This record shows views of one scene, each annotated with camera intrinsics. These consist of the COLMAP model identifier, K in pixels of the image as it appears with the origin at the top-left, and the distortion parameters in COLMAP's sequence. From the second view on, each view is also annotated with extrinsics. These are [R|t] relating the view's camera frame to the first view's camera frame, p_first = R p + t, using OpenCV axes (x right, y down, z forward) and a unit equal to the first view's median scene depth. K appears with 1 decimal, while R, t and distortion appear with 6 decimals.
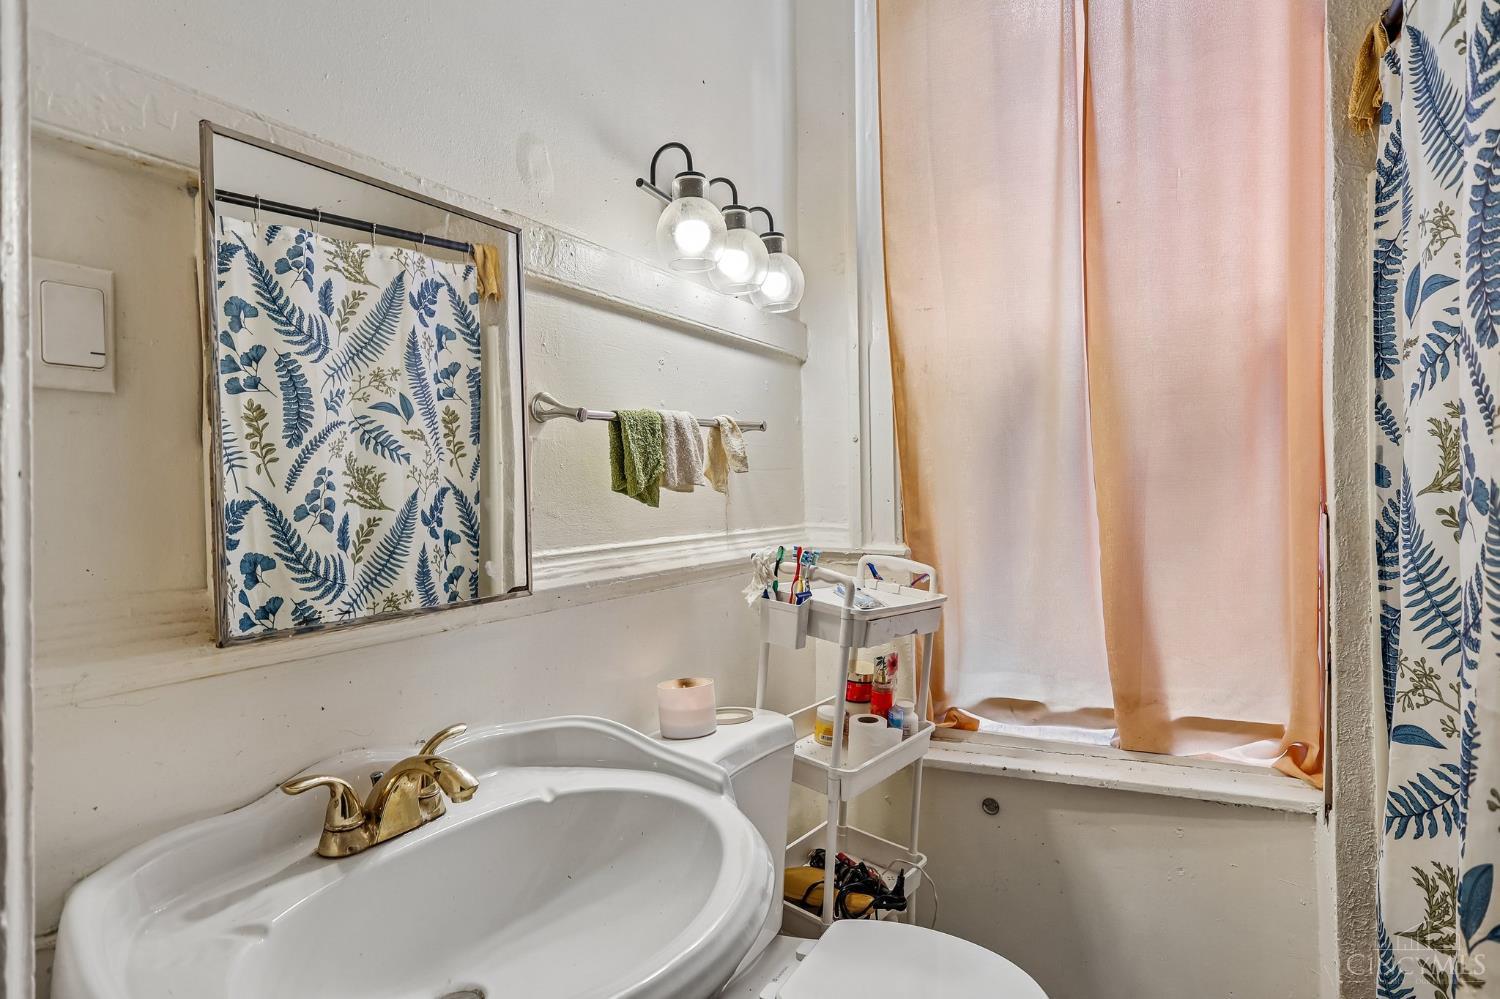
lens RADIAL K [[871.3, 0, 749.9], [0, 871.3, 499.1], [0, 0, 1]] dist [0.002535, -0.000207]
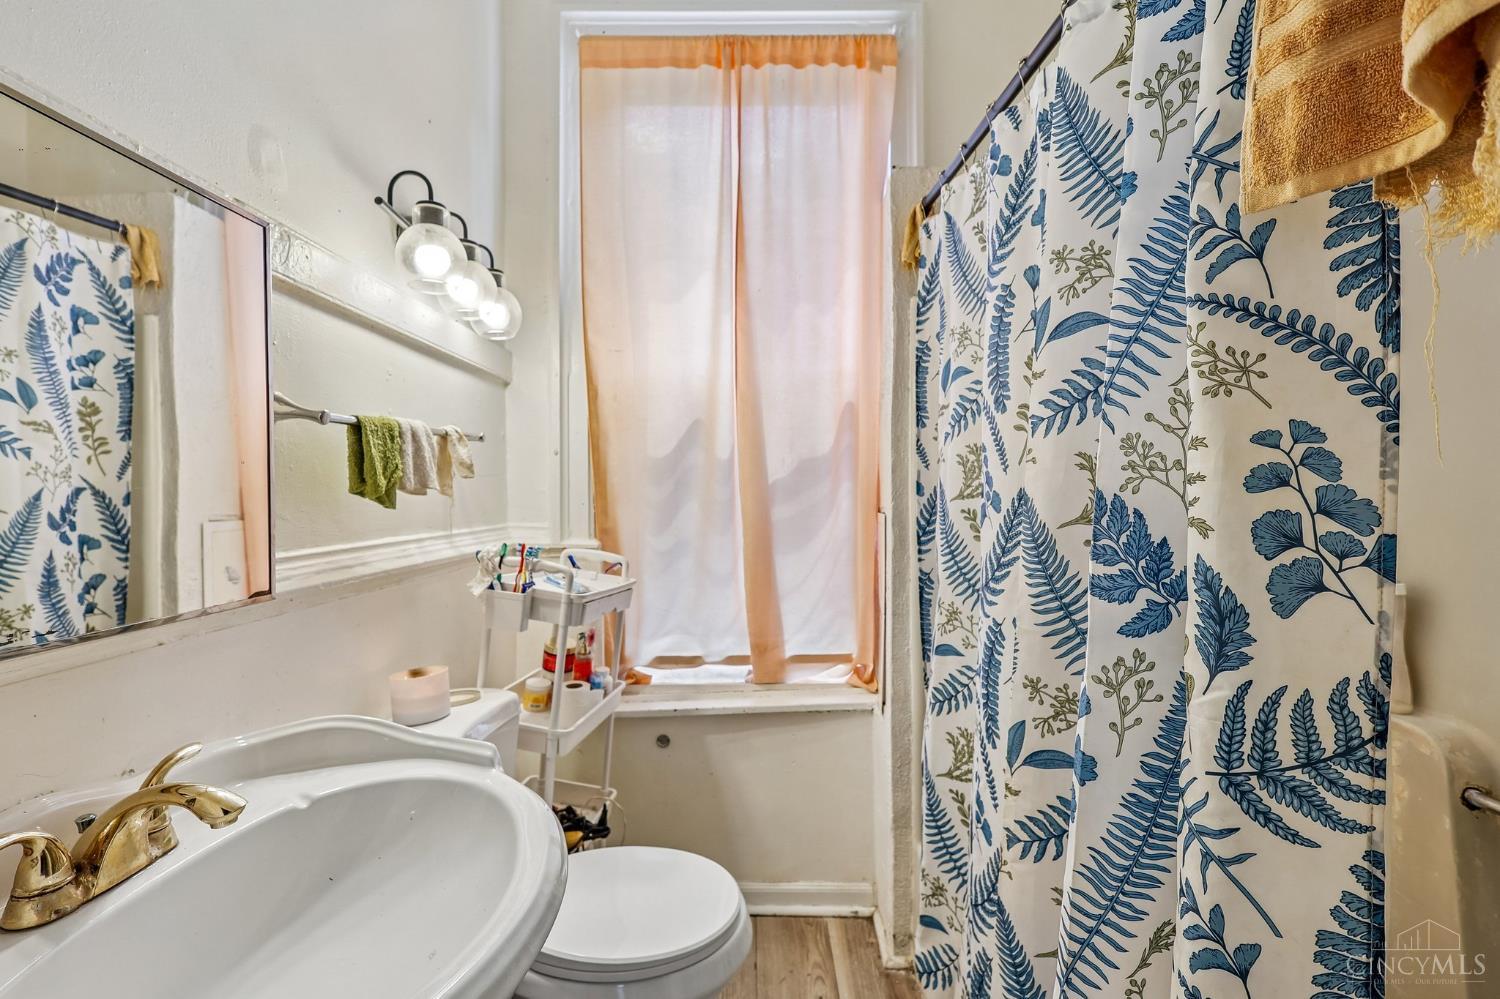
lens RADIAL K [[691.7, 0, 748.5], [0, 691.7, 496.0], [0, 0, 1]] dist [-0.000931, 0.000975]
pose [[0.867477, 0.008762, 0.497400, -0.143893], [-0.003790, 0.999932, -0.011005, 0.001035], [-0.497462, 0.007661, 0.867452, 0.053191]]
